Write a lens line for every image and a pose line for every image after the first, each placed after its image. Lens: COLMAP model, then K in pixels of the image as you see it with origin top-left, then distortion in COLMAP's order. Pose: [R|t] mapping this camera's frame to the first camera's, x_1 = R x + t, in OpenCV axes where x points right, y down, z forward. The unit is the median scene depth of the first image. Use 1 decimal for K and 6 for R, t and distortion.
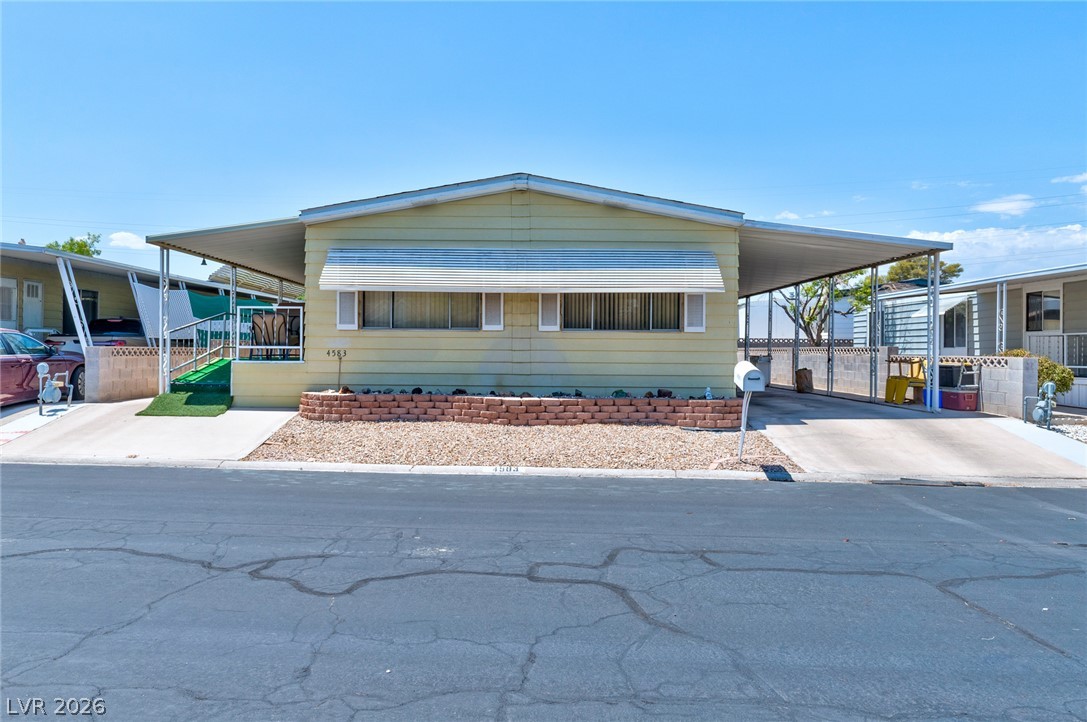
lens RADIAL K [[761.0, 0, 504.2], [0, 761.0, 359.6], [0, 0, 1]] dist [-0.001765, -0.002735]
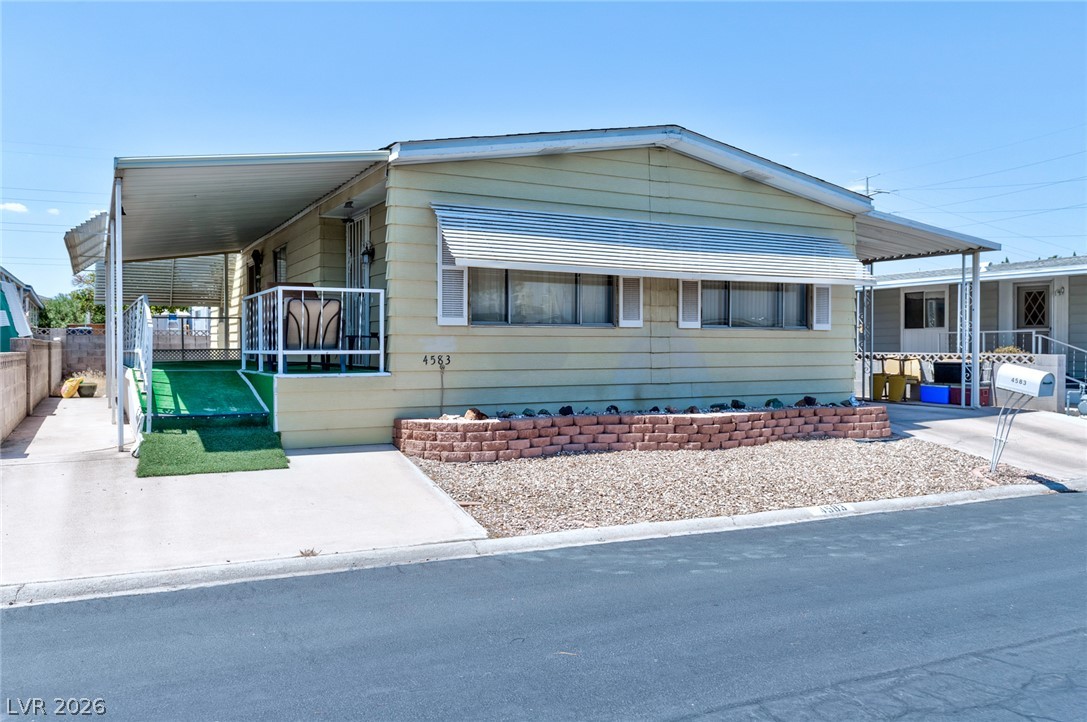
lens RADIAL K [[848.1, 0, 543.5], [0, 848.1, 361.0], [0, 0, 1]] dist [0.001969, 0.002076]
pose [[0.872241, -0.015796, 0.488821, -0.510650], [0.012527, 0.999872, 0.009956, -0.013837], [-0.488916, -0.002560, 0.872327, 0.301084]]
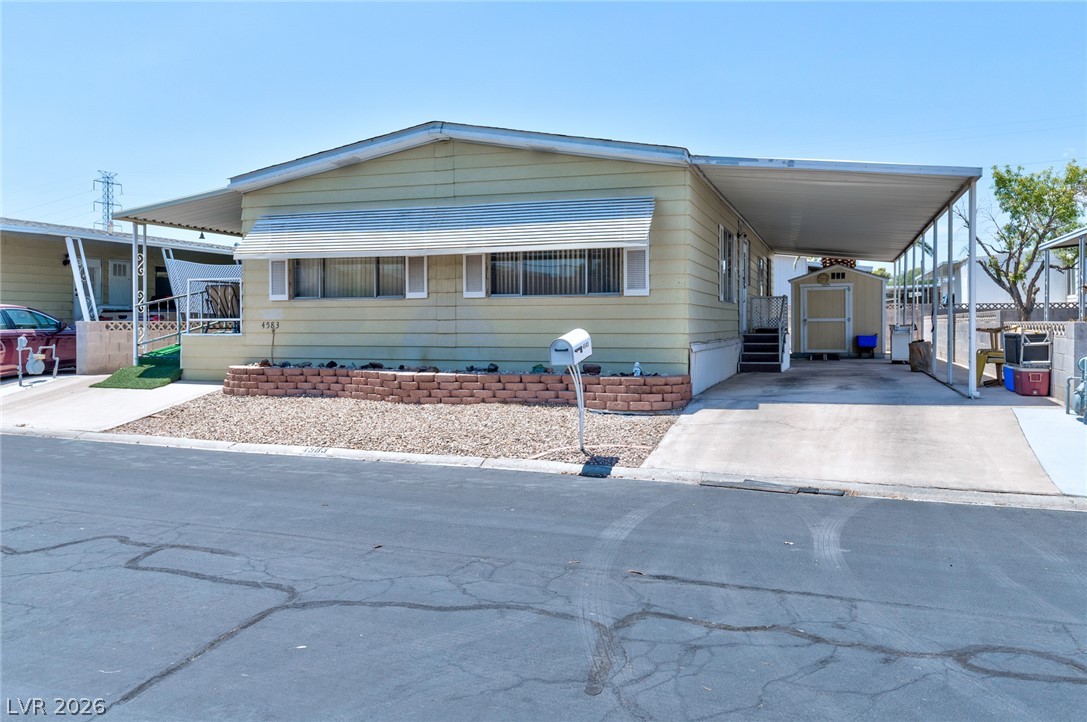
lens RADIAL K [[838.1, 0, 543.9], [0, 838.1, 329.6], [0, 0, 1]] dist [-0.003791, -0.001494]
pose [[0.954042, -0.007887, -0.299569, 0.427507], [0.005861, 0.999953, -0.007663, 0.007525], [0.299616, 0.005555, 0.954044, 0.098995]]
